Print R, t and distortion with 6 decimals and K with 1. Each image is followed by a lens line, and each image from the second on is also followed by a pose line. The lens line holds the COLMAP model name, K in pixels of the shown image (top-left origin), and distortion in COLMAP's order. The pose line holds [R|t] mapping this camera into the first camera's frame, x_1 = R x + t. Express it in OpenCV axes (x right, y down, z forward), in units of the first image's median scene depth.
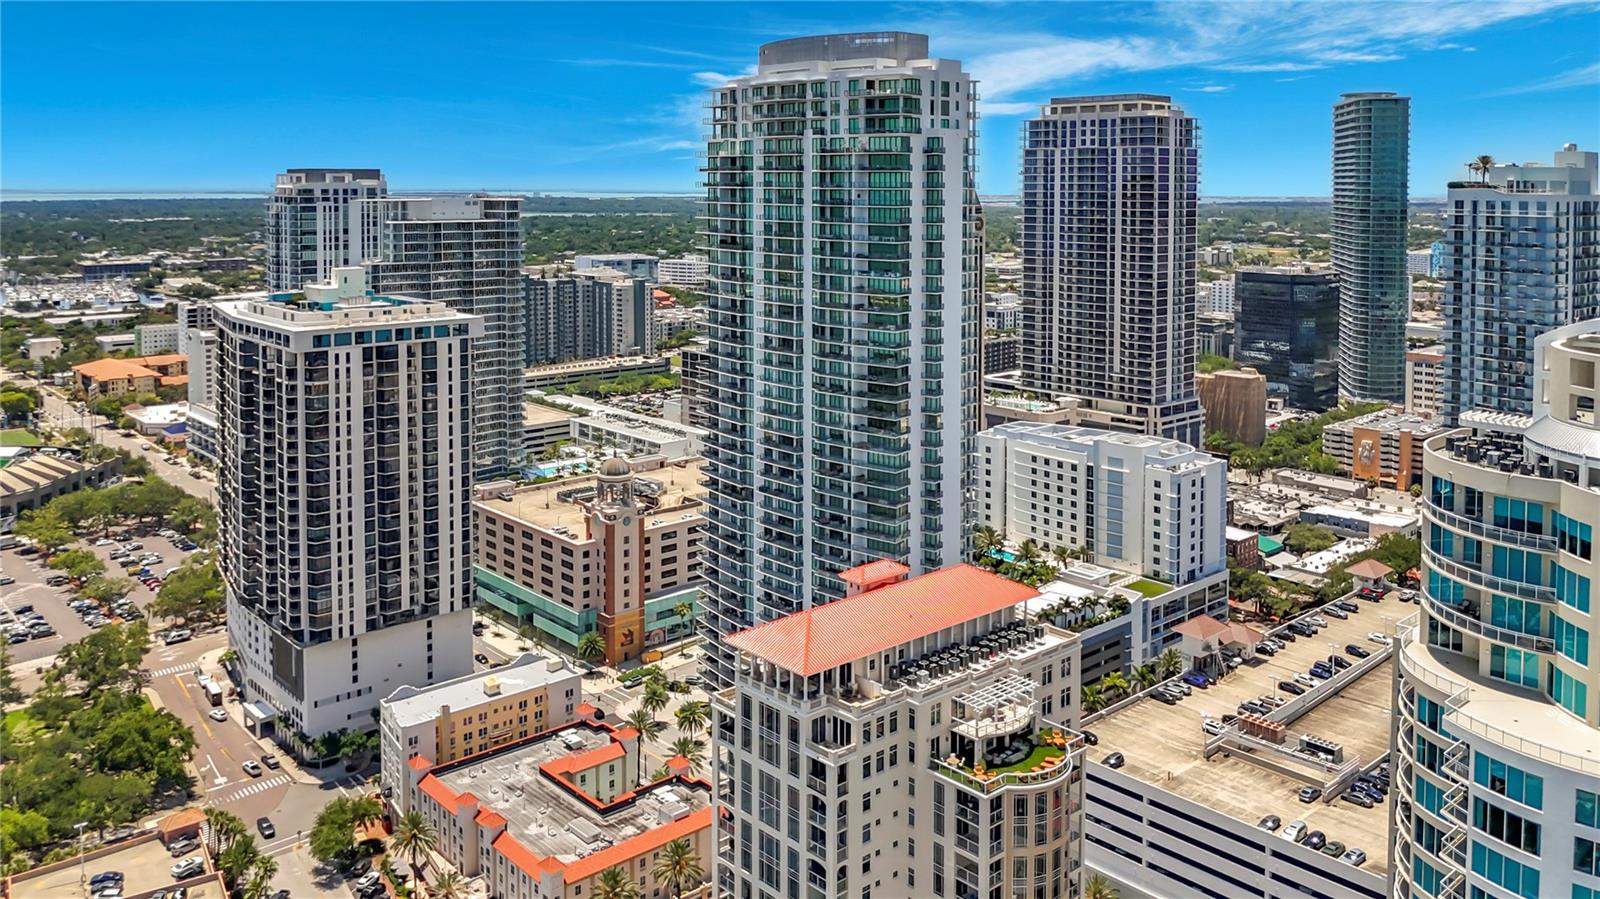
lens RADIAL K [[1269.4, 0, 792.3], [0, 1269.4, 264.8], [0, 0, 1]] dist [0.092098, -0.152869]
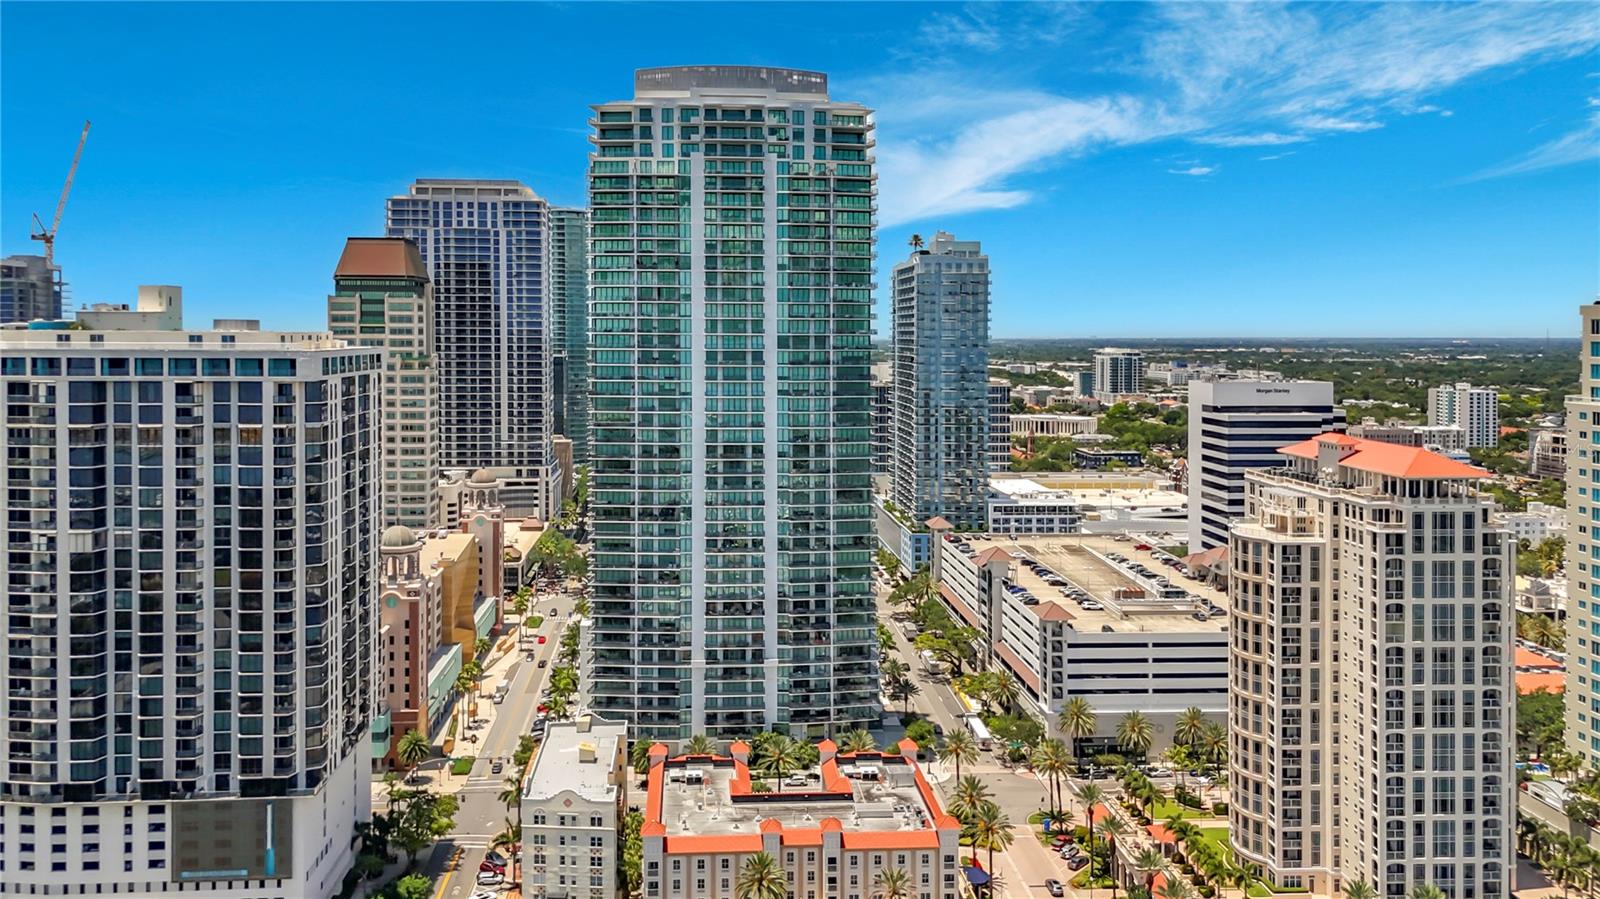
lens RADIAL K [[1221.4, 0, 766.9], [0, 1221.4, 349.6], [0, 0, 1]] dist [0.043914, -0.008387]
pose [[0.615697, -0.011547, 0.787898, -0.422217], [0.047783, 0.998600, -0.022705, 0.043443], [-0.786533, 0.051627, 0.615387, 0.199808]]
